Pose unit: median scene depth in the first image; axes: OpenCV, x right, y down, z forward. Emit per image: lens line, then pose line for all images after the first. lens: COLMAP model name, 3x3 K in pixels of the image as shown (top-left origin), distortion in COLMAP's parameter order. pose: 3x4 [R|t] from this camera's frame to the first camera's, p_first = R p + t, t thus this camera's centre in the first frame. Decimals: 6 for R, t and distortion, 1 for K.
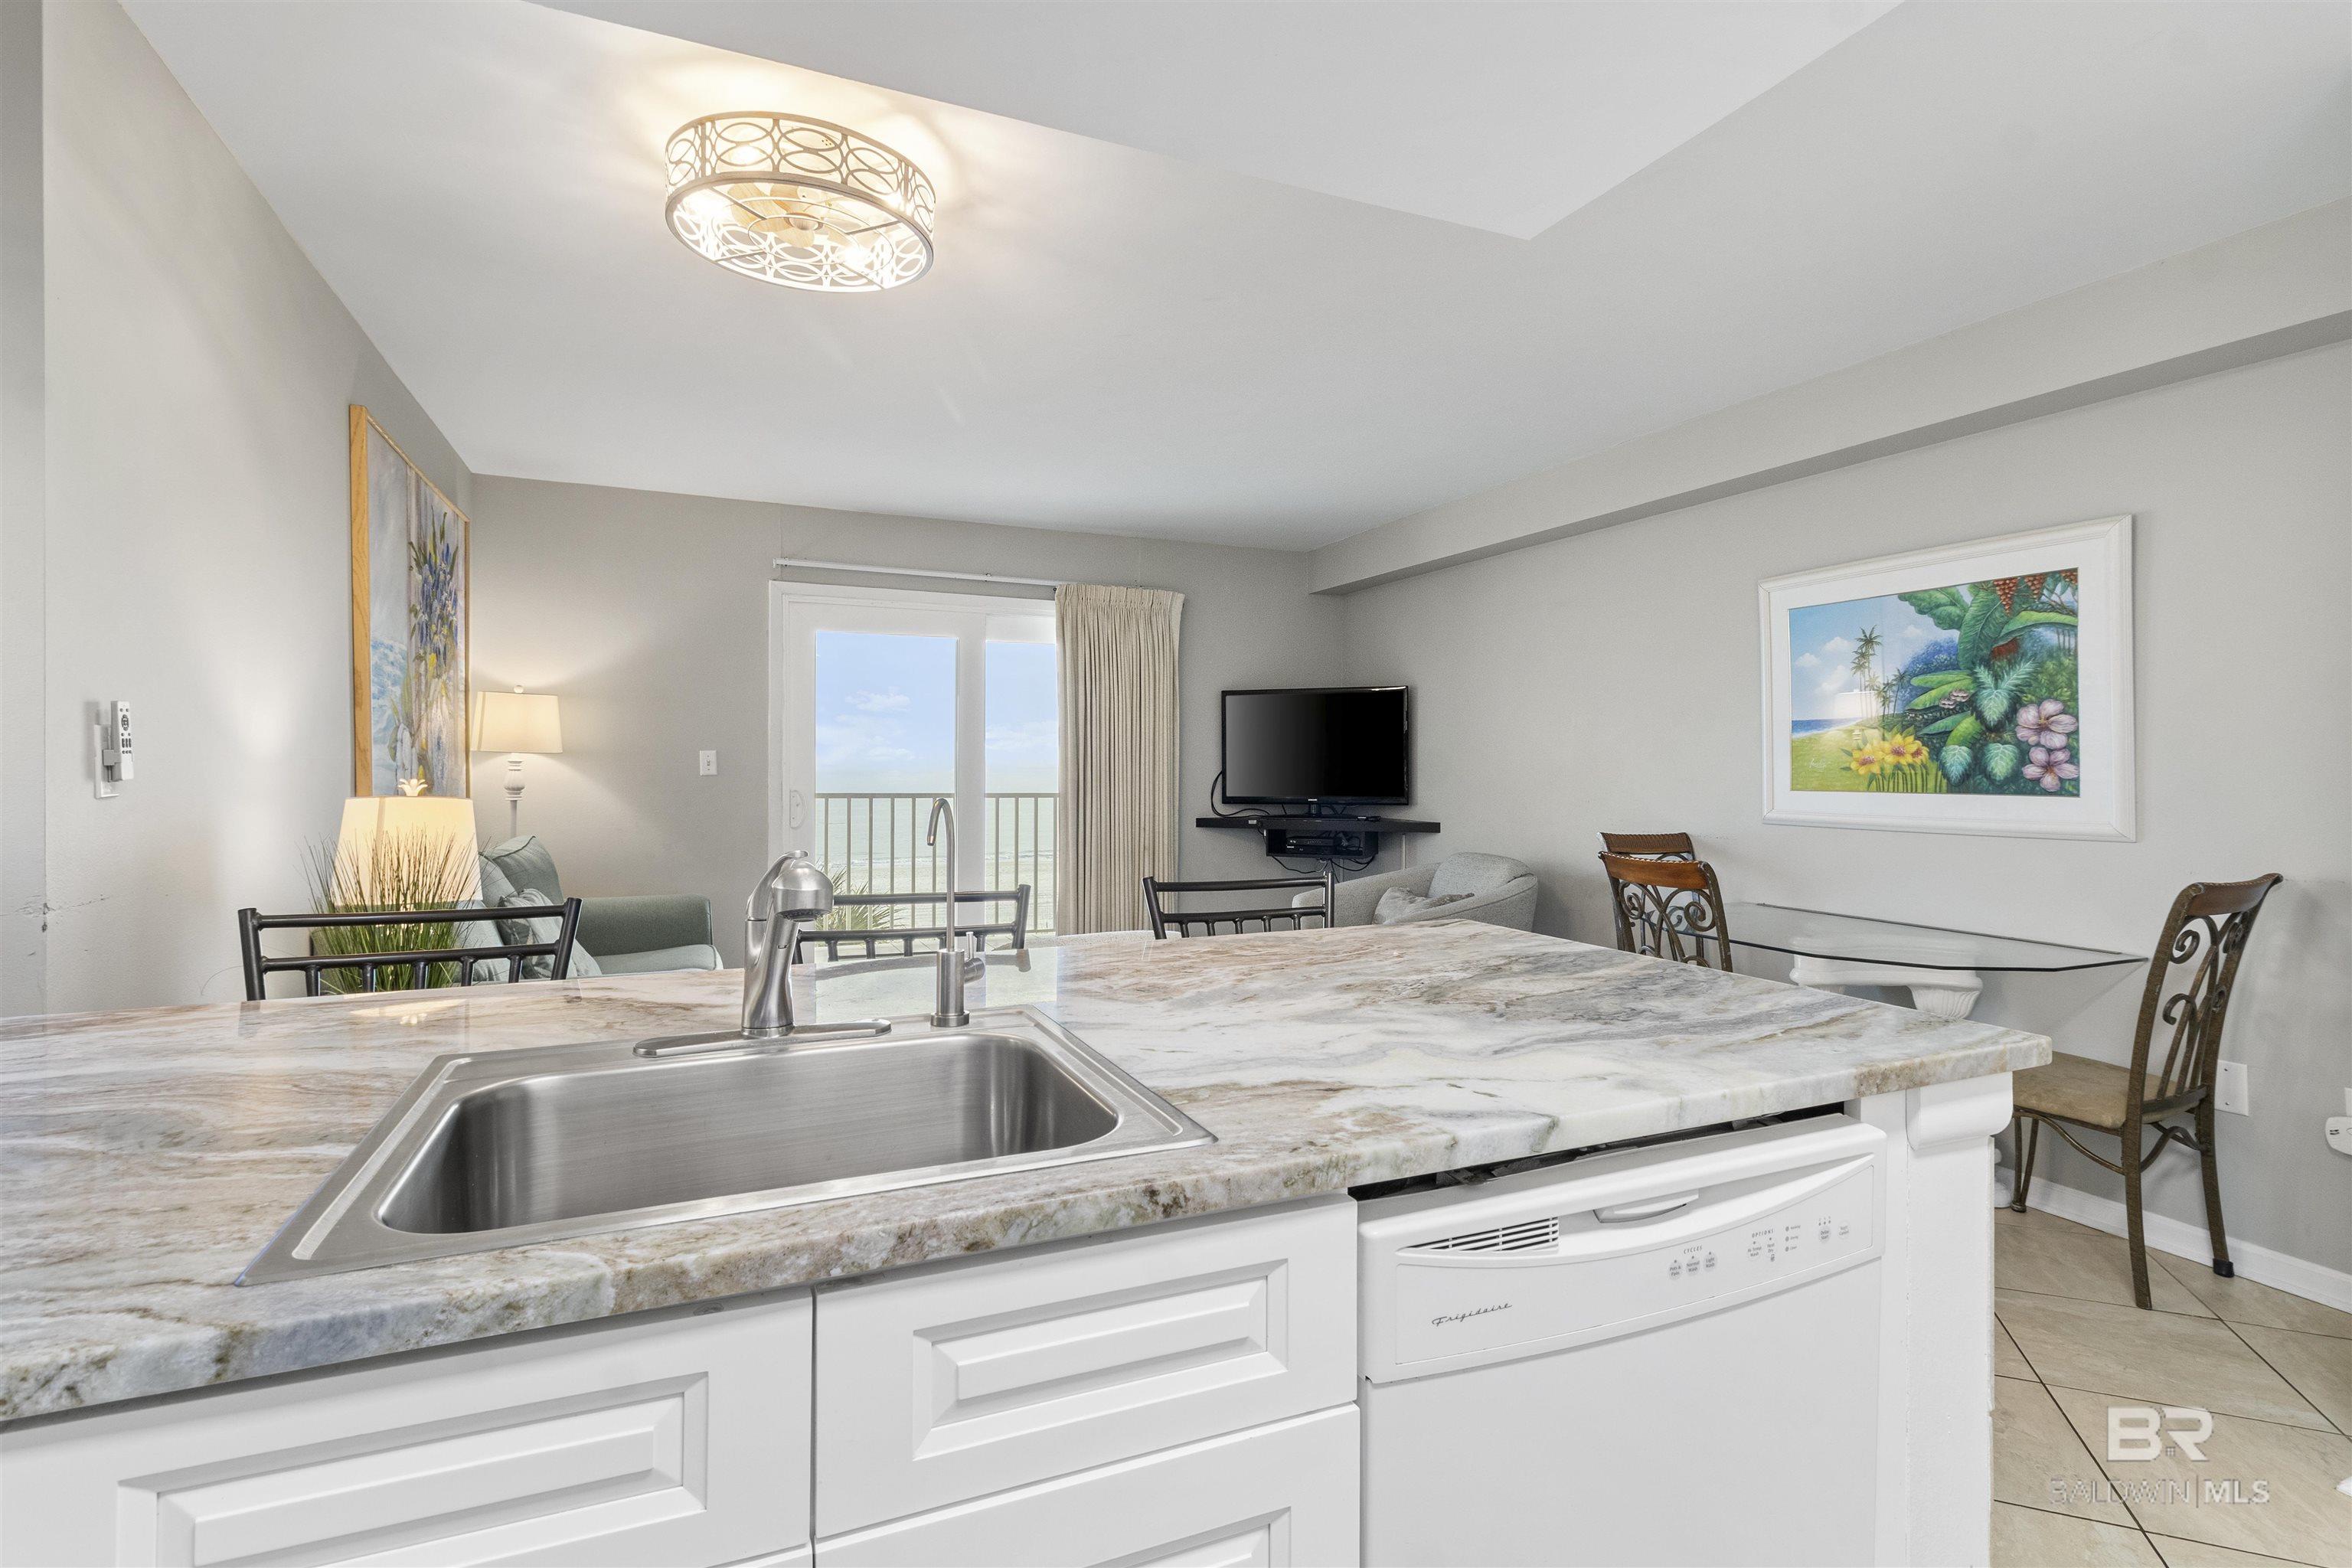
lens RADIAL K [[1118.1, 0, 1174.9], [0, 1118.1, 772.0], [0, 0, 1]] dist [0.004147, 0.000069]
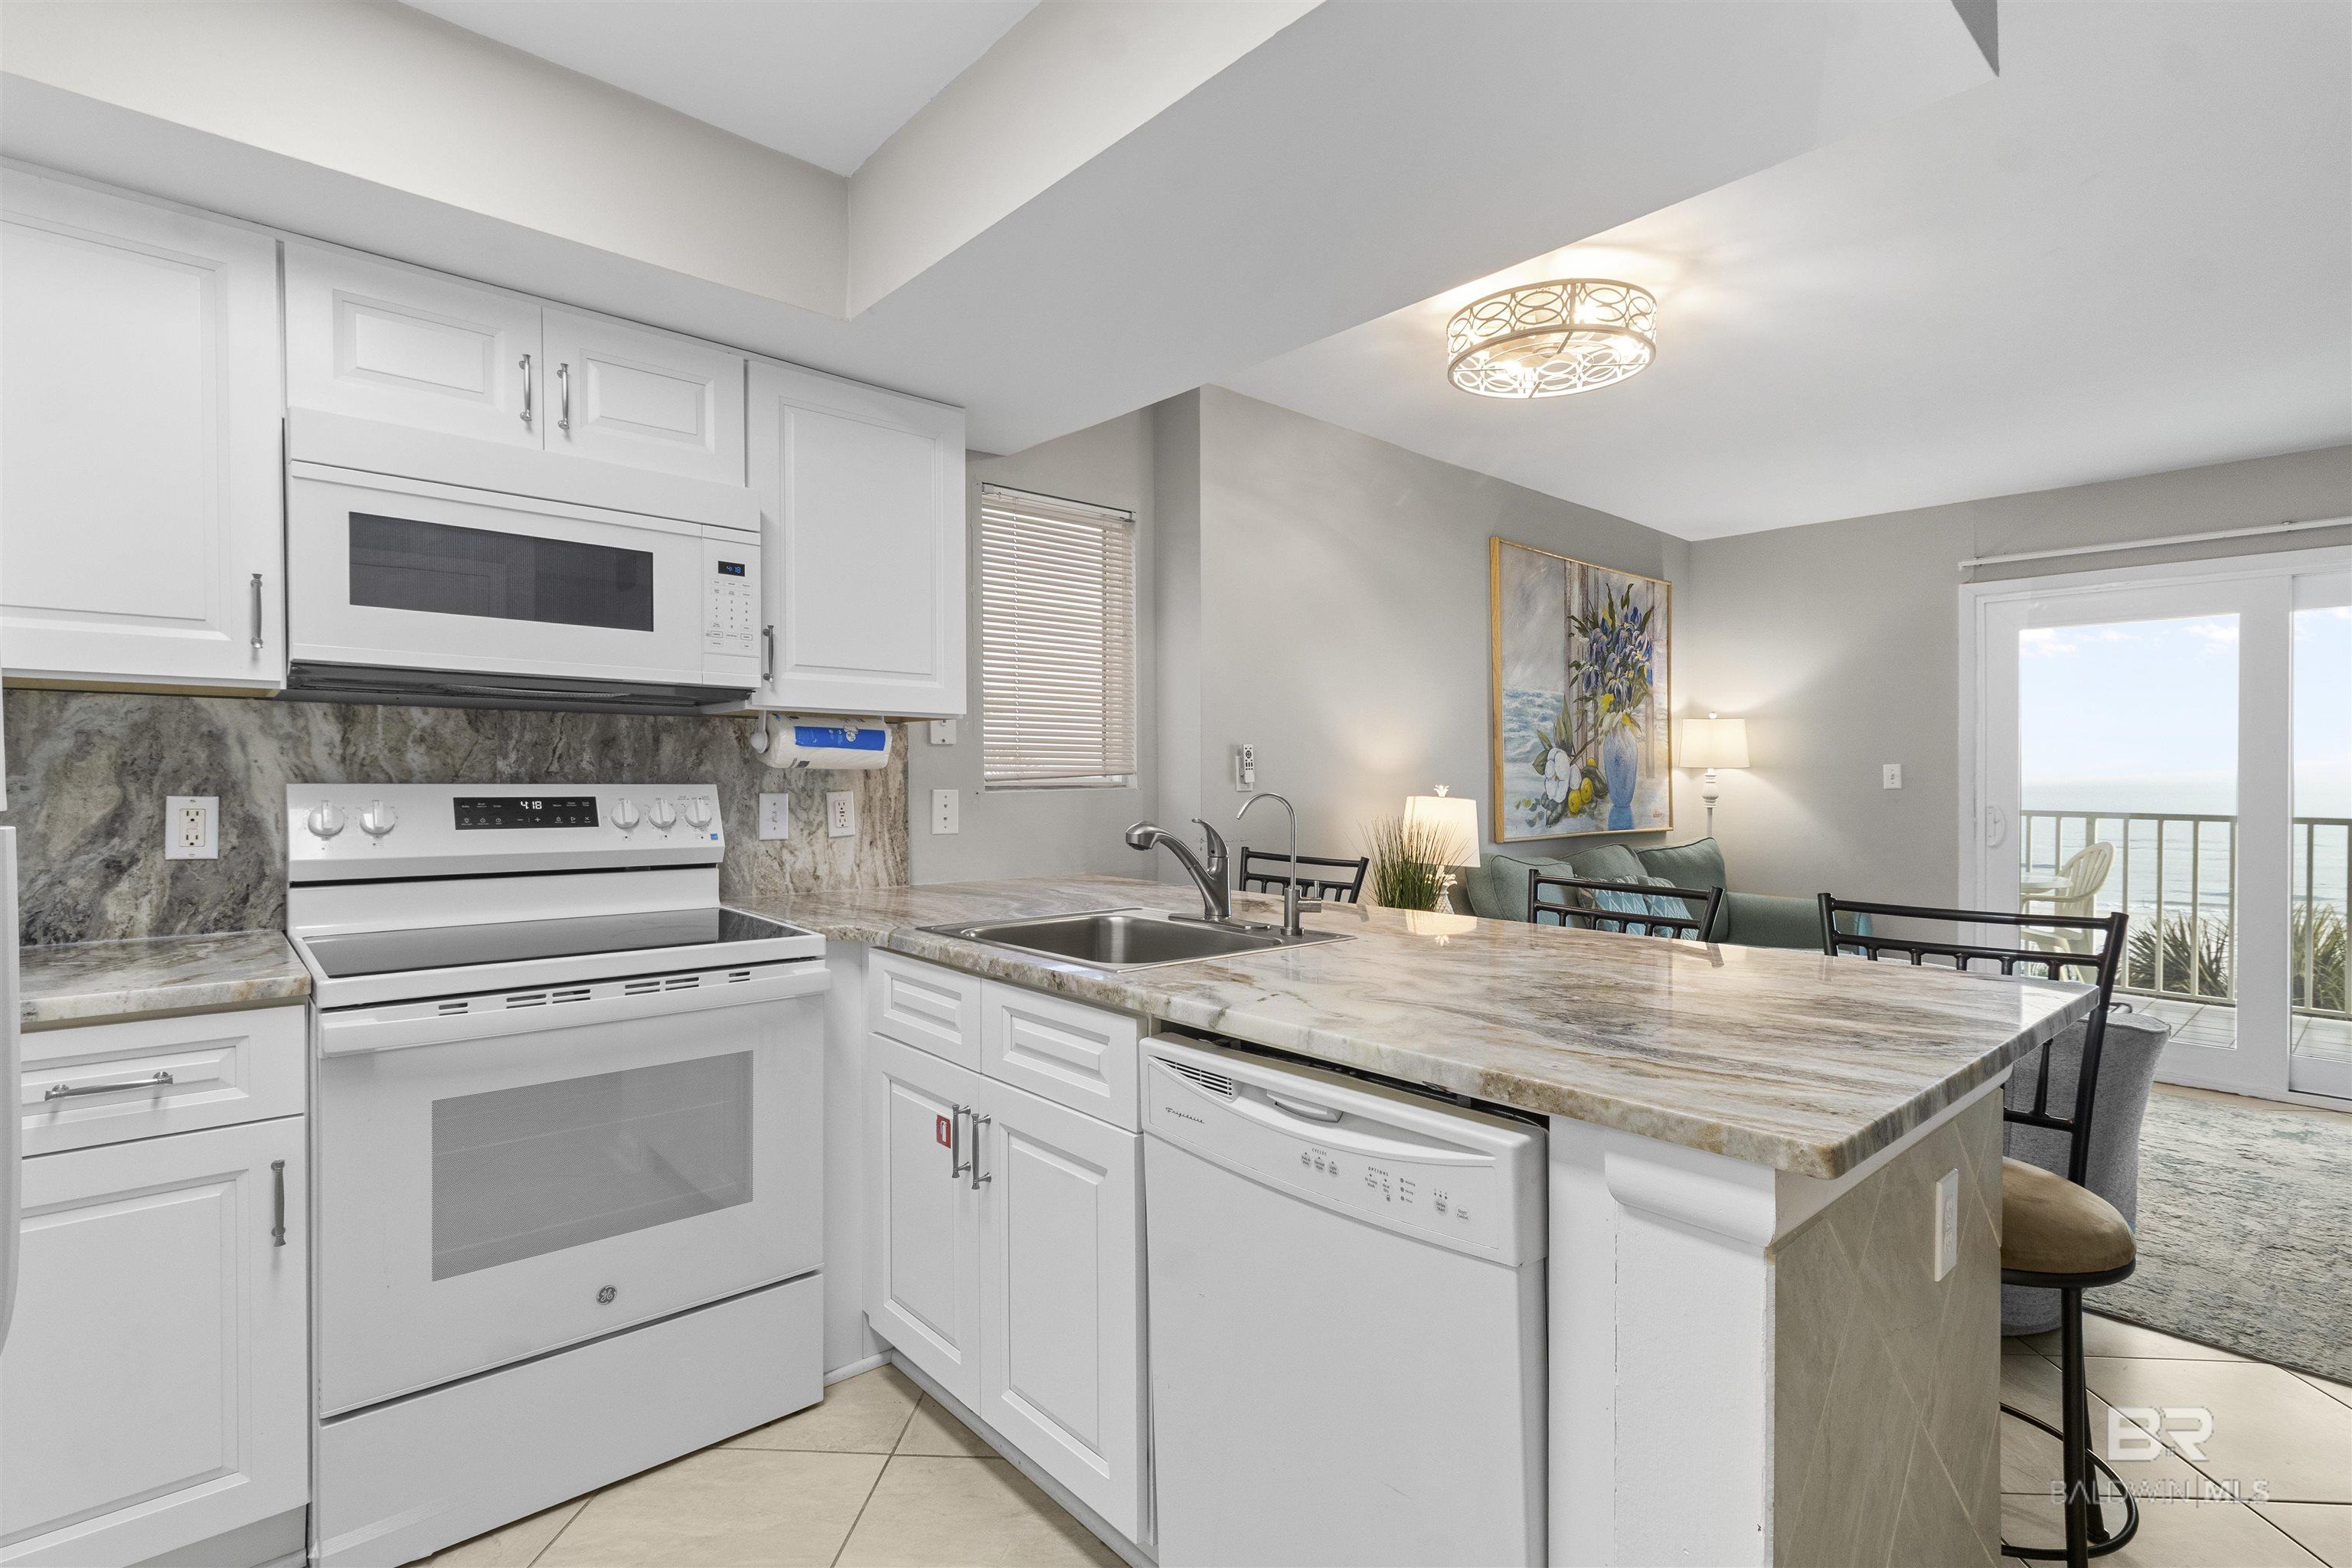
lens RADIAL K [[1118.1, 0, 1232.7], [0, 1118.1, 797.4], [0, 0, 1]] dist [0.004147, 0.000069]
pose [[0.339929, 0.017944, -0.940280, 1.425997], [-0.010203, 0.999829, 0.015392, 0.004830], [0.940396, 0.004361, 0.340054, 0.418028]]
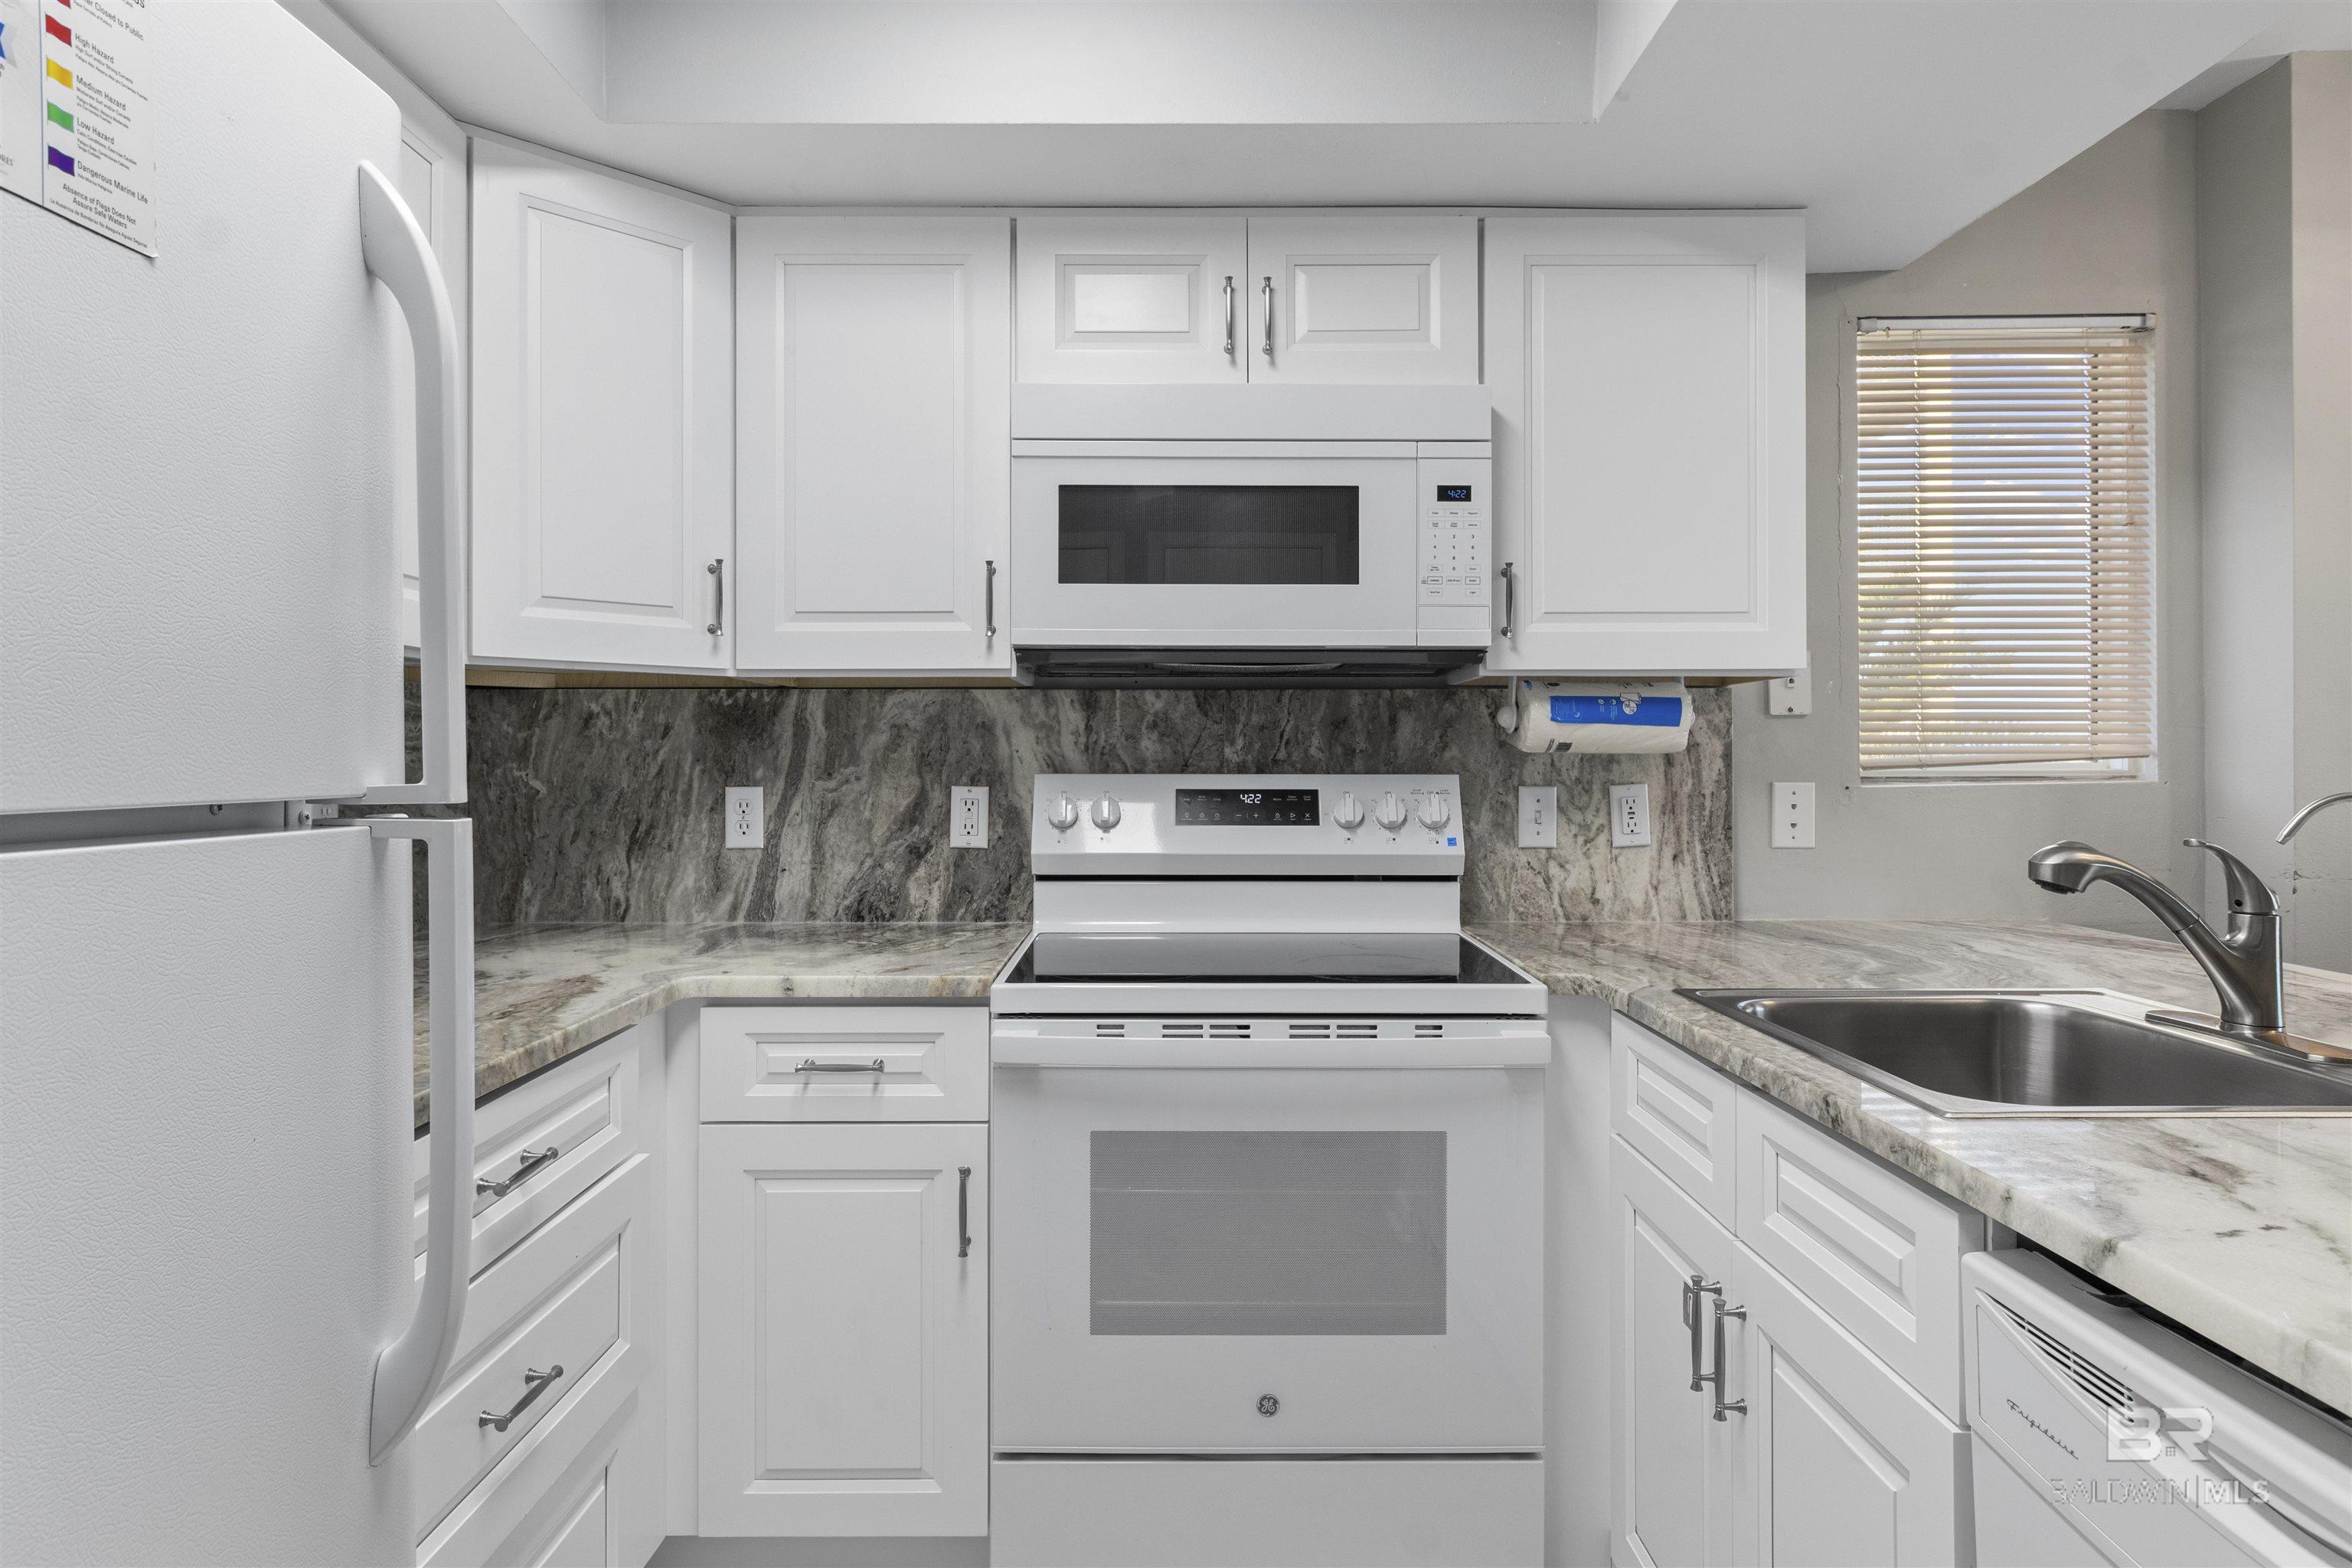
lens RADIAL K [[1400.7, 0, 1173.9], [0, 1400.7, 770.4], [0, 0, 1]] dist [-0.002909, 0.007311]
pose [[-0.400651, 0.004963, -0.916217, 1.156907], [-0.004588, 0.999962, 0.007423, 0.003300], [0.916219, 0.007178, -0.400613, 0.664465]]
